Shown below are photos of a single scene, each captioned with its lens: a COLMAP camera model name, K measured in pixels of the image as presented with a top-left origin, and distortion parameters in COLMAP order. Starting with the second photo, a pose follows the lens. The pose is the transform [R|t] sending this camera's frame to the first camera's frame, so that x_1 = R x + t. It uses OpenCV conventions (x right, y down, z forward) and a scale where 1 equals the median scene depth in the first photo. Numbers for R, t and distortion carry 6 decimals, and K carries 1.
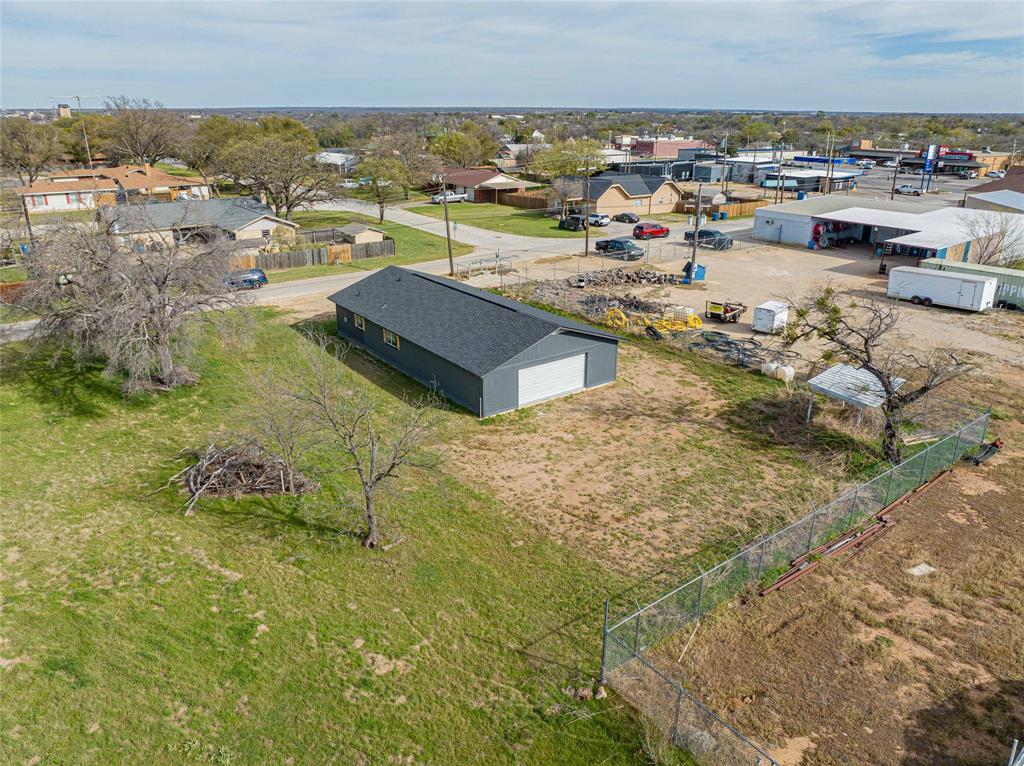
lens RADIAL K [[719.8, 0, 515.6], [0, 719.8, 380.5], [0, 0, 1]] dist [-0.043862, 0.016033]
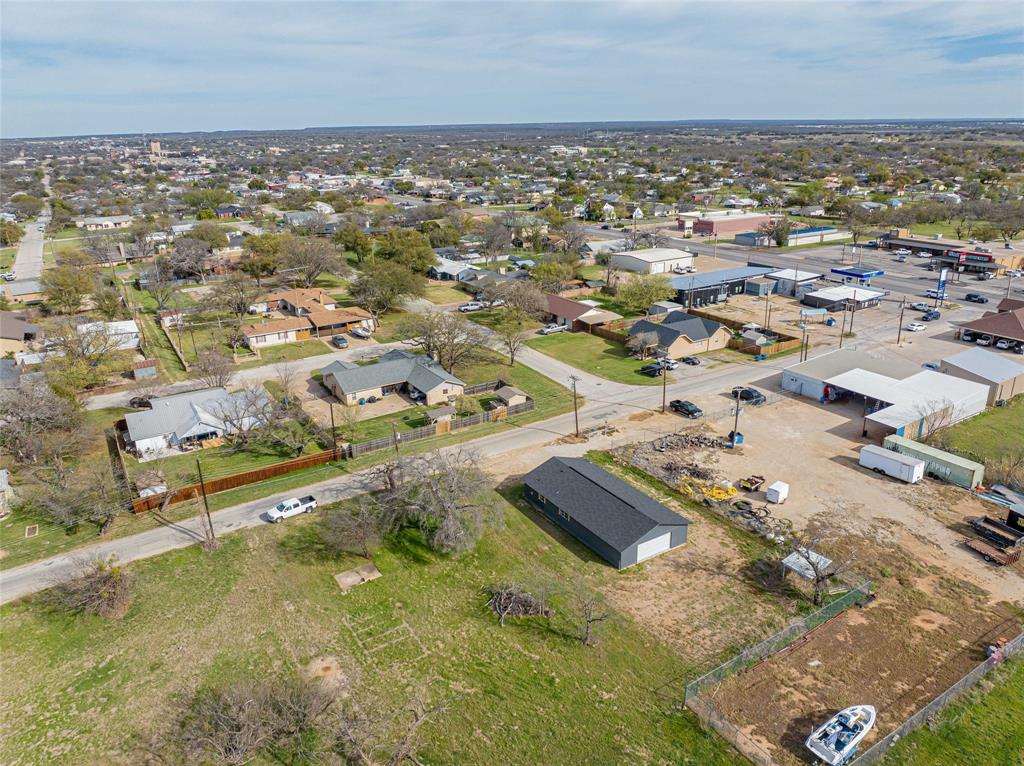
lens RADIAL K [[719.8, 0, 517.6], [0, 719.8, 378.3], [0, 0, 1]] dist [-0.043862, 0.016033]
pose [[0.996898, 0.005627, -0.078502, -0.199584], [-0.007362, 0.999735, -0.021830, -0.493100], [0.078358, 0.022341, 0.996675, -1.165296]]
